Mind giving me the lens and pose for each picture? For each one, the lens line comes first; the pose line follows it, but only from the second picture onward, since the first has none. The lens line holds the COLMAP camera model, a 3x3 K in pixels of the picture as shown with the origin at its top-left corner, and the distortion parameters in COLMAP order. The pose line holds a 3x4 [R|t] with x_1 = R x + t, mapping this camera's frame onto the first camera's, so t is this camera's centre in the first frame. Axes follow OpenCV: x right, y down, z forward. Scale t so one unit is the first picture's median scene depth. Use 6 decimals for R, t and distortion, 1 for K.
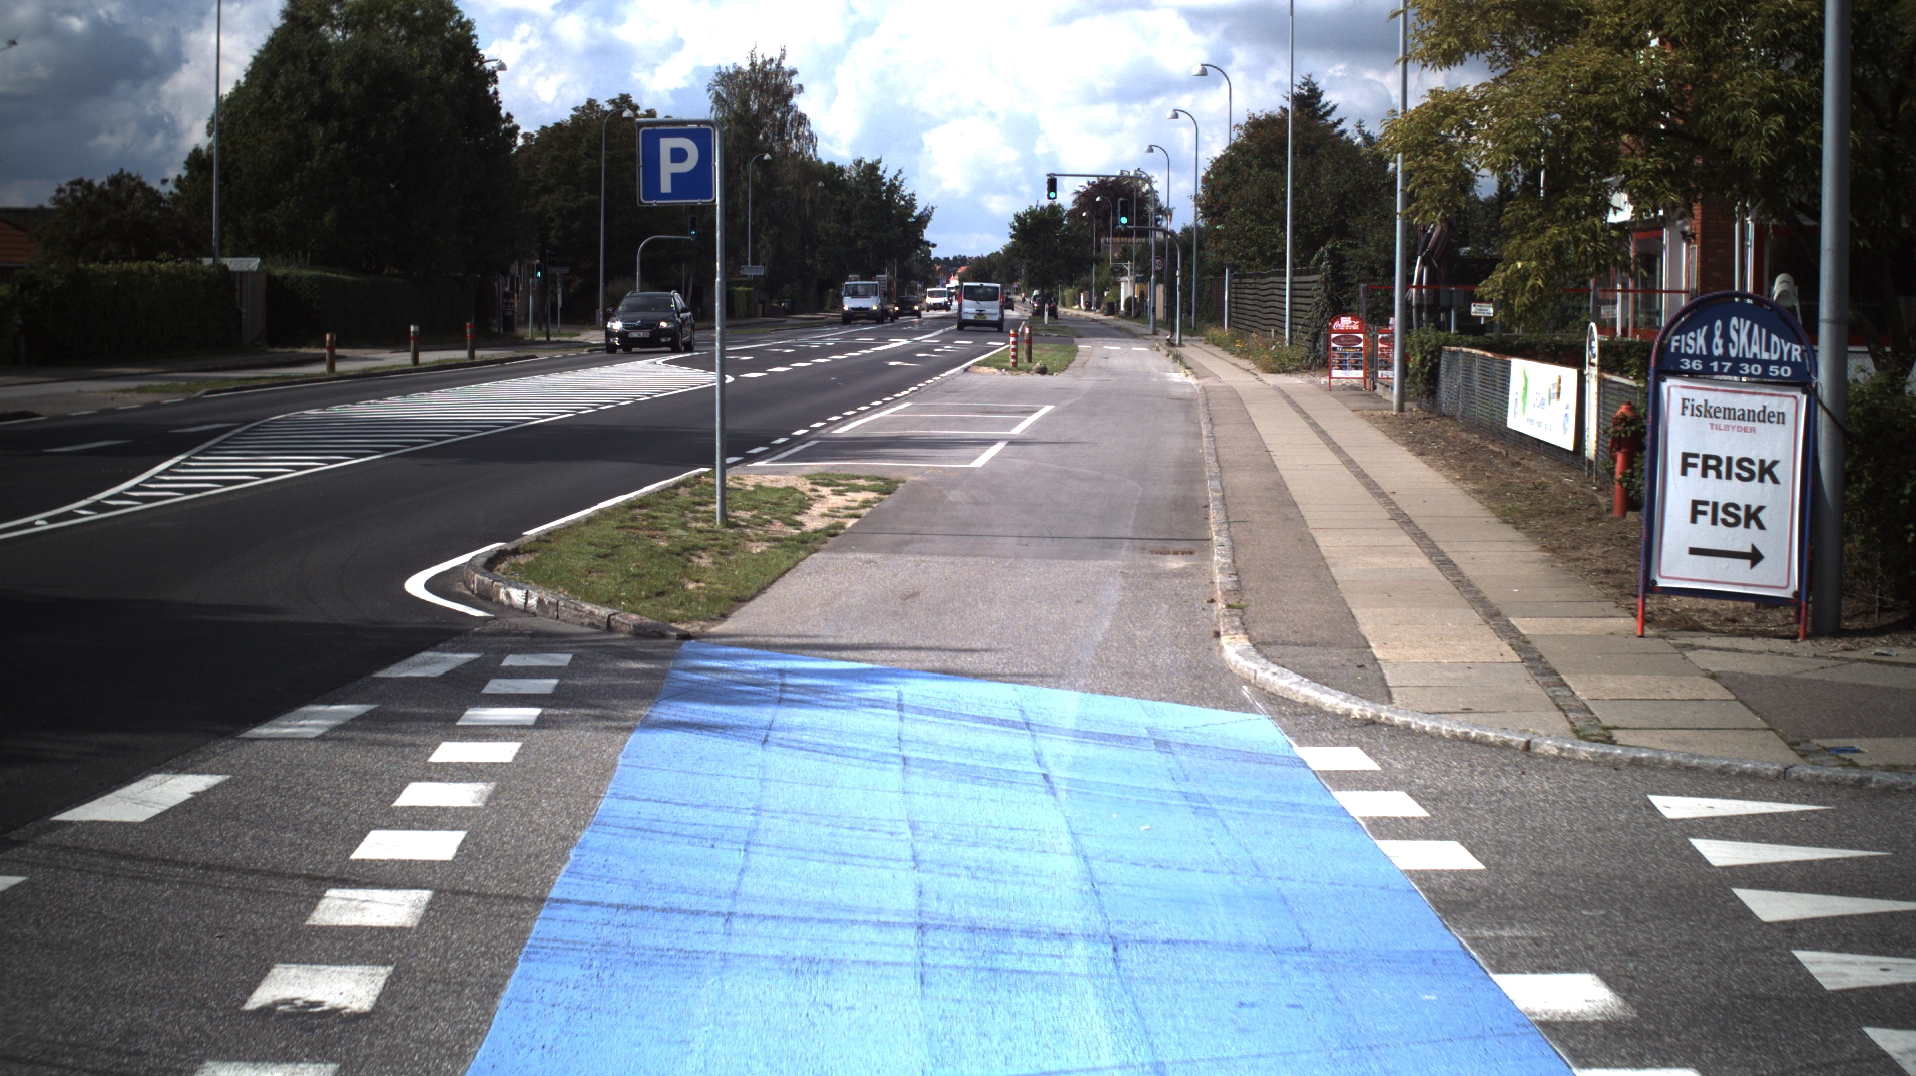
lens RADIAL K [[5541.8, 0, 957.6], [0, 5541.8, 540.2], [0, 0, 1]] dist [-0.532756, 0.516825]
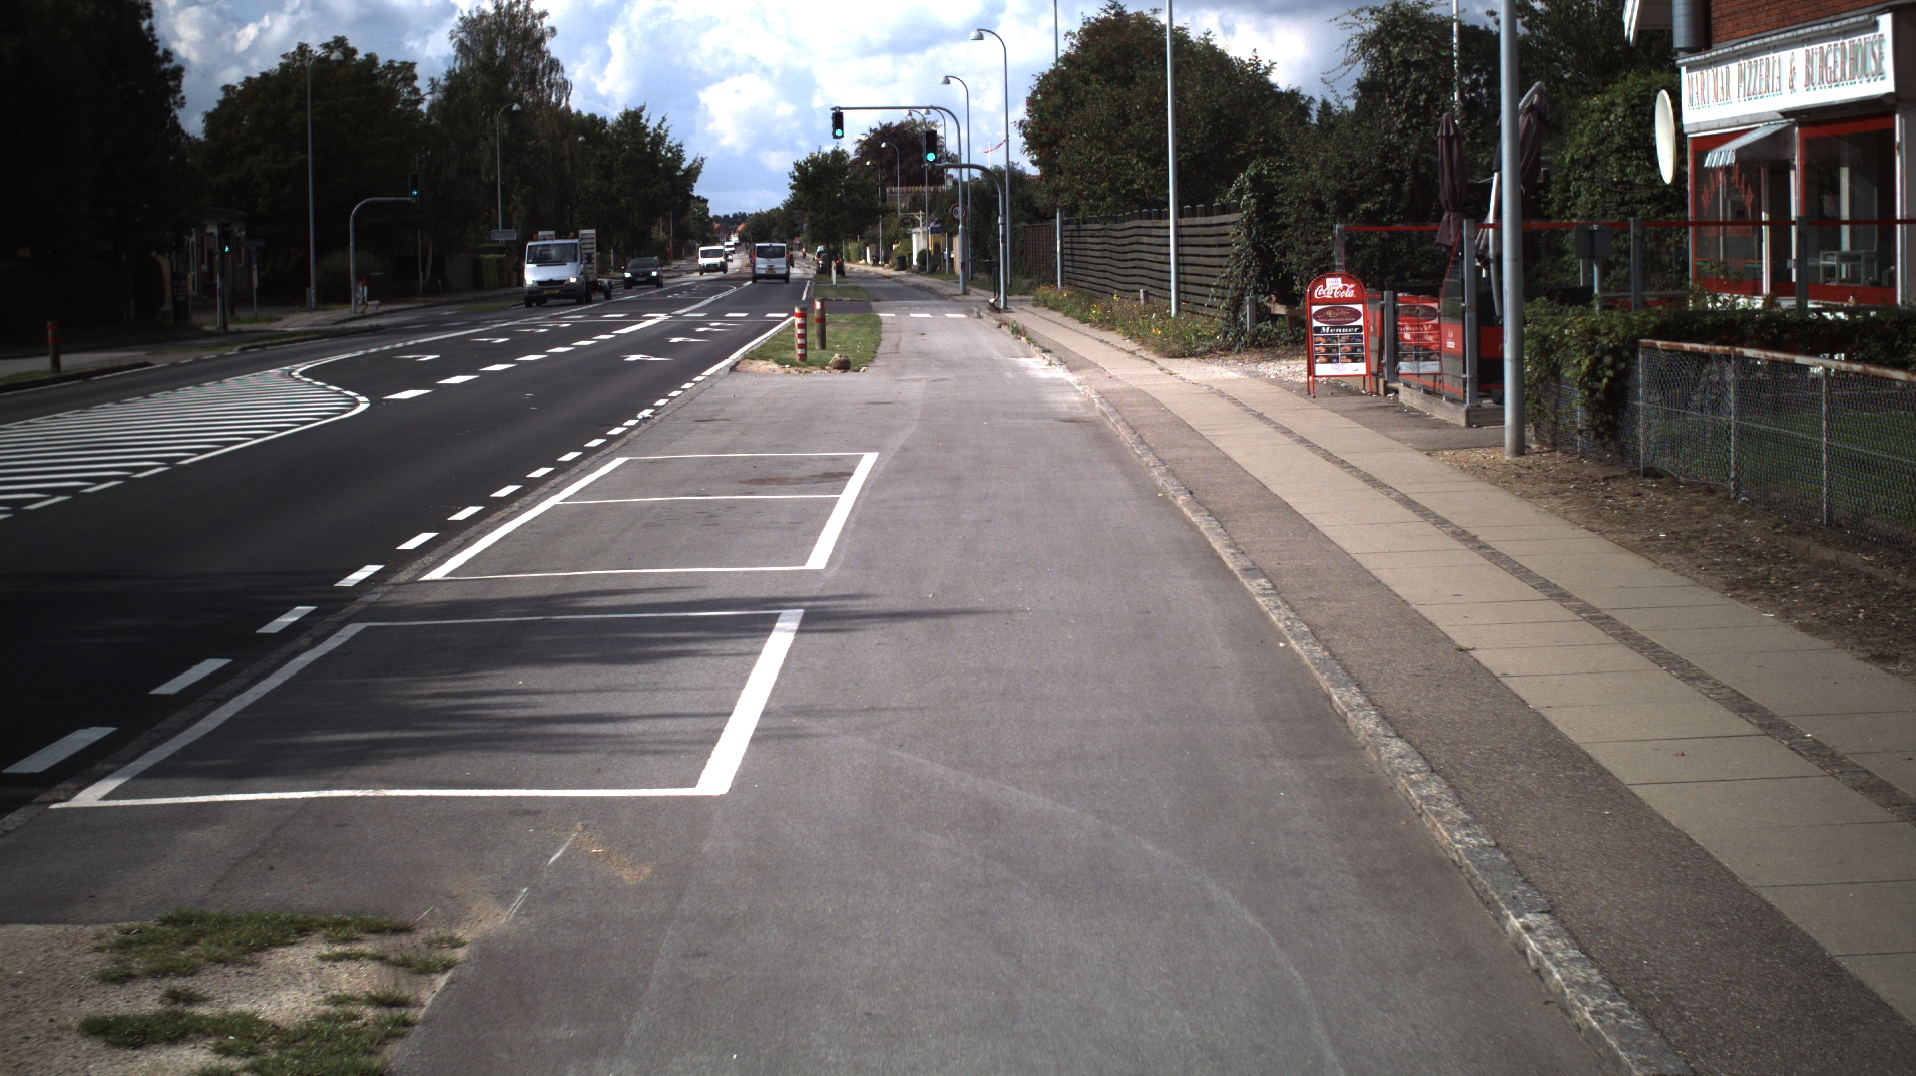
lens RADIAL K [[3810.0, 0, 956.7], [0, 3810.0, 535.4], [0, 0, 1]] dist [-0.261419, -0.108532]
pose [[0.997891, -0.036505, 0.053677, 0.001462], [0.034720, 0.998825, 0.033818, -0.020470], [-0.054848, -0.031883, 0.997986, 0.424735]]
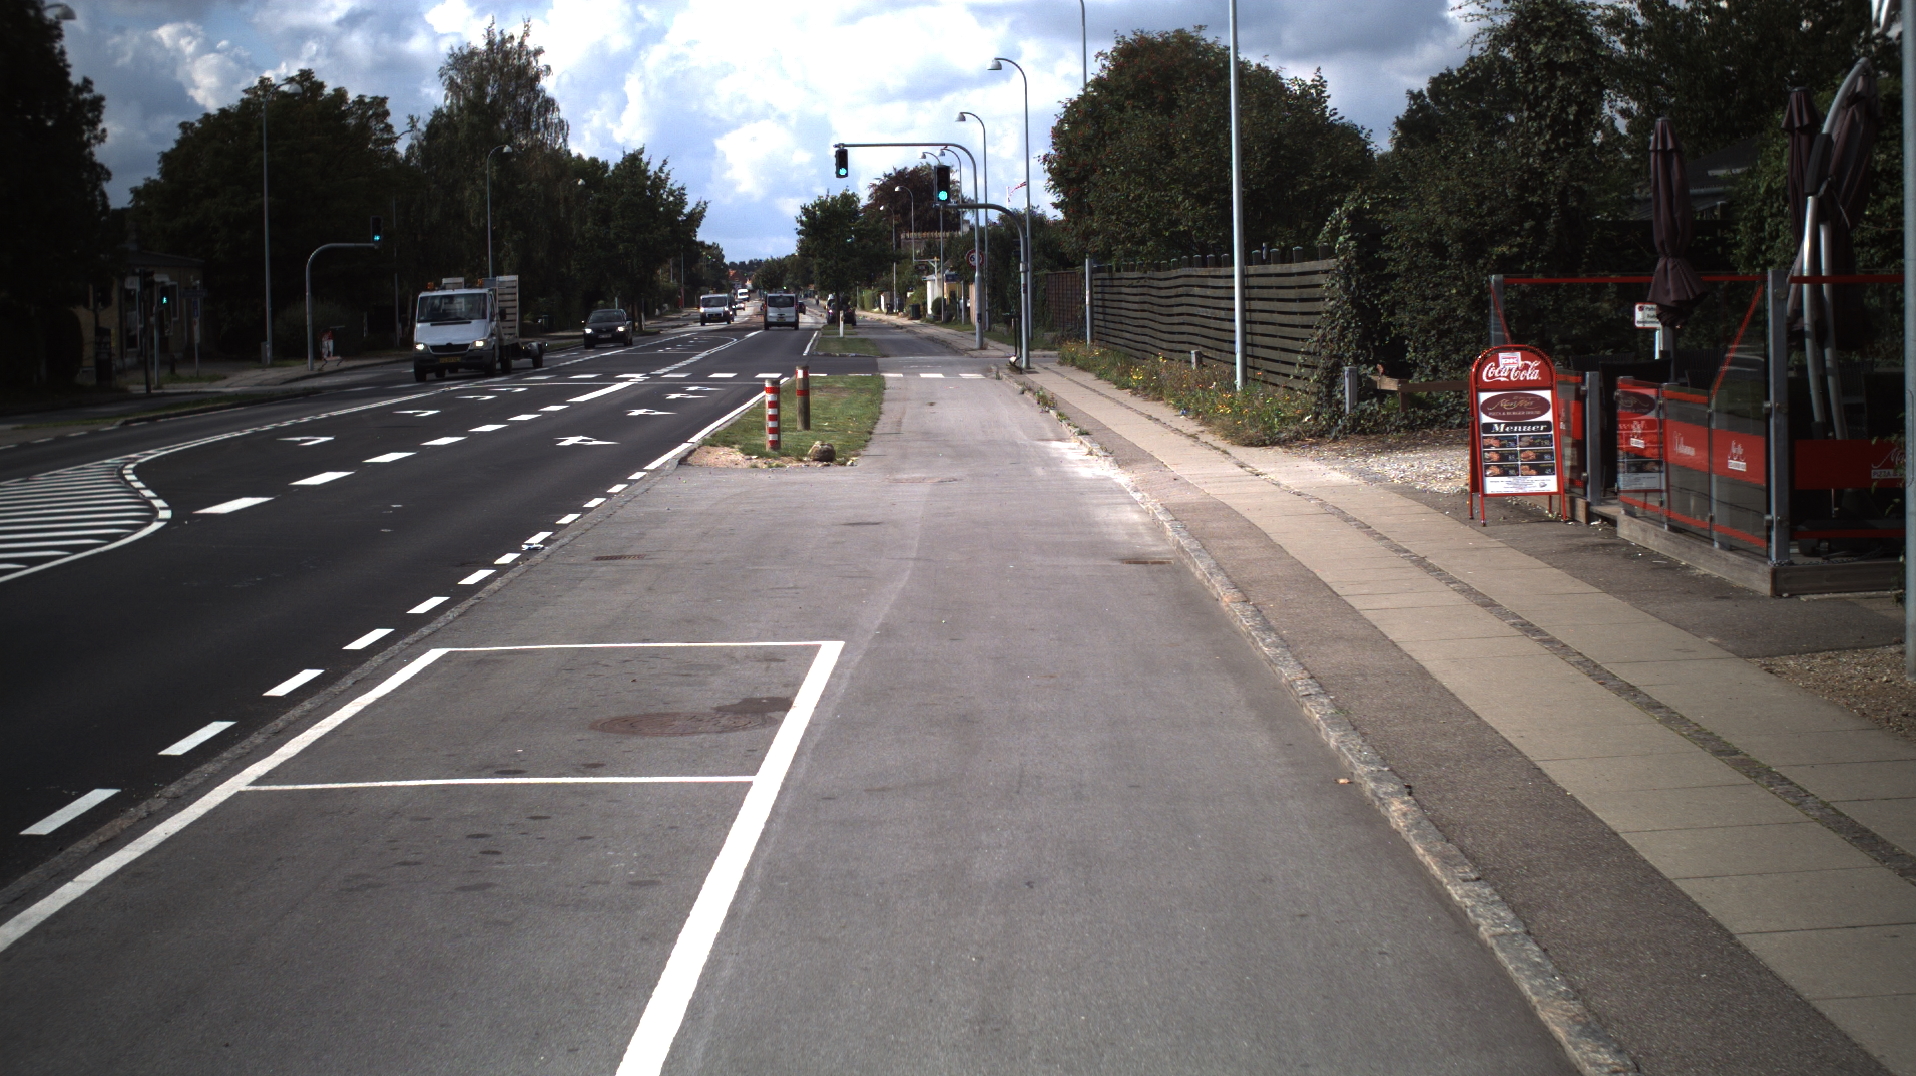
lens RADIAL K [[3492.3, 0, 958.3], [0, 3492.3, 540.0], [0, 0, 1]] dist [-0.223741, 0.125063]
pose [[0.998077, -0.037824, 0.049104, 0.006835], [0.036410, 0.998905, 0.029395, -0.025111], [-0.050162, -0.027551, 0.998361, 0.515453]]
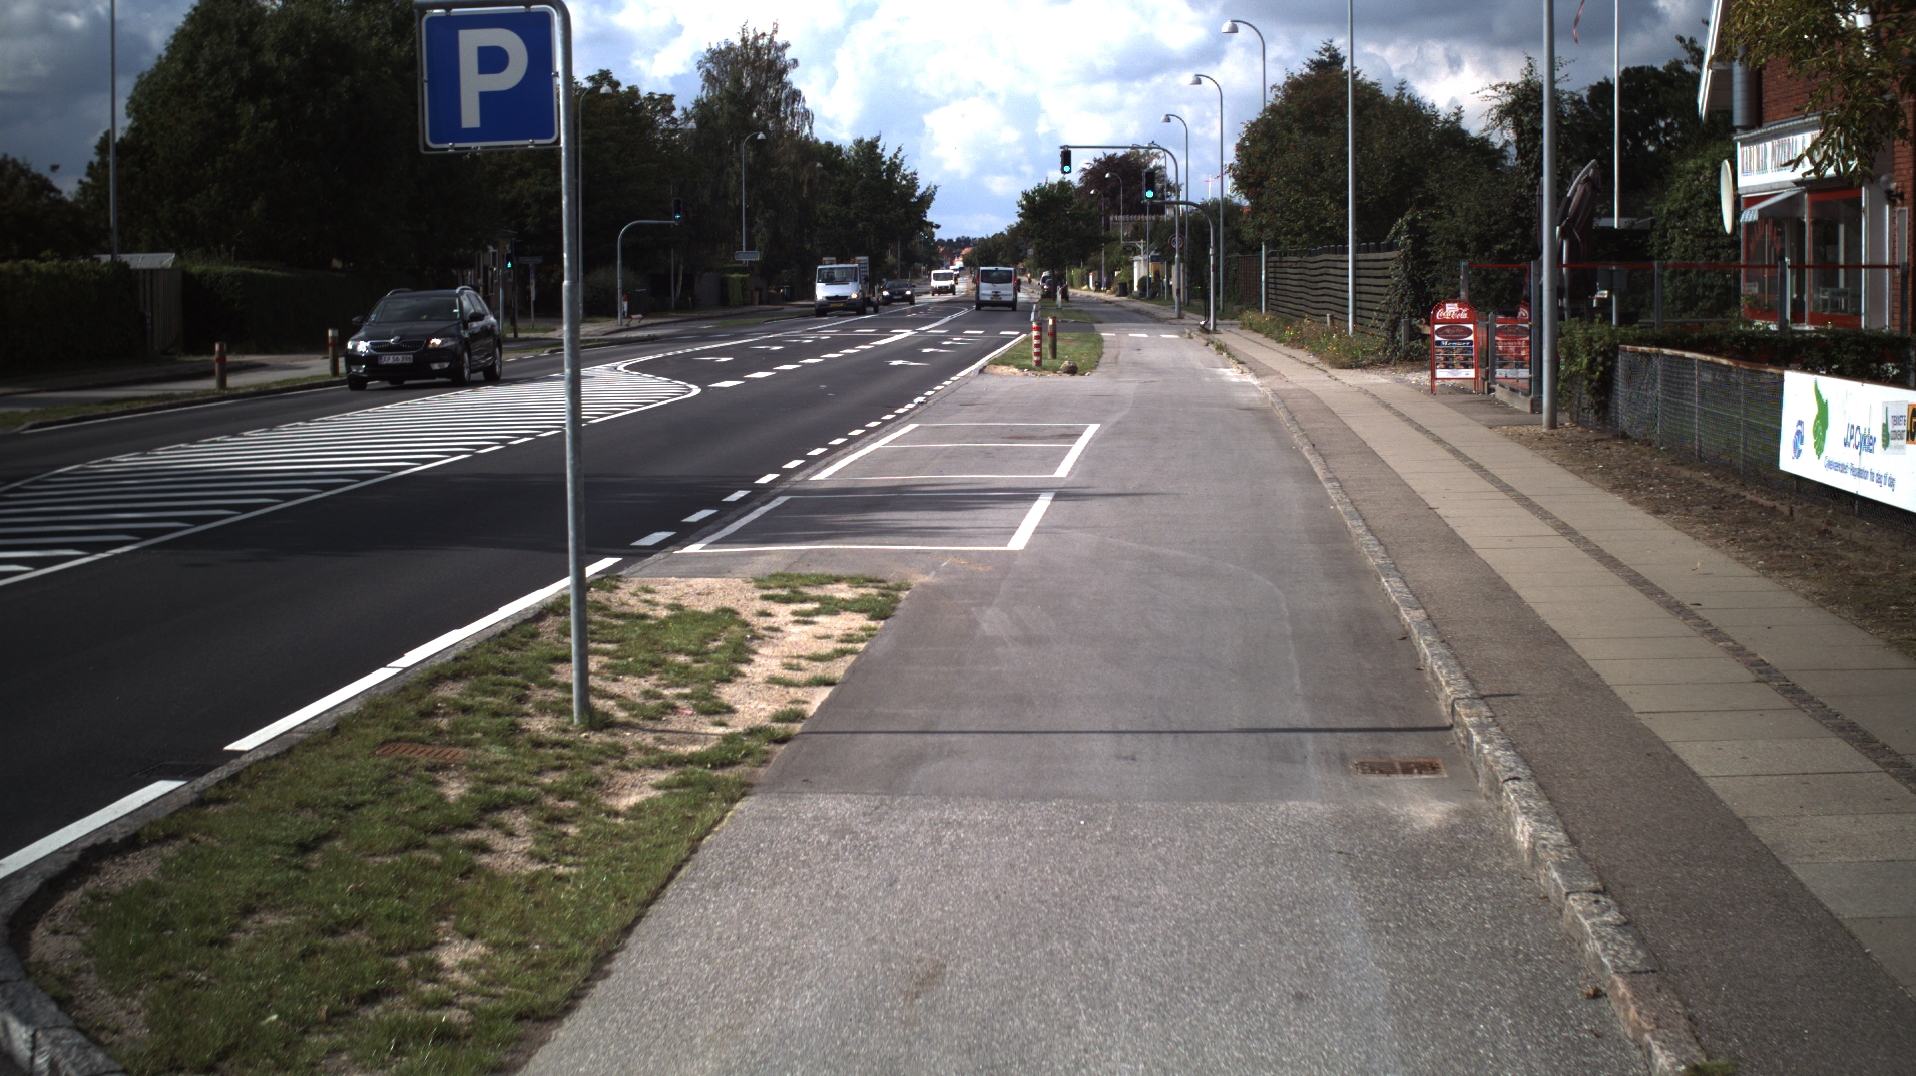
lens RADIAL K [[4179.6, 0, 958.2], [0, 4179.6, 535.1], [0, 0, 1]] dist [-0.309078, 0.079763]
pose [[0.999845, -0.017595, 0.000783, -0.002596], [0.017576, 0.999653, 0.019596, -0.015986], [-0.001127, -0.019579, 0.999808, 0.316977]]
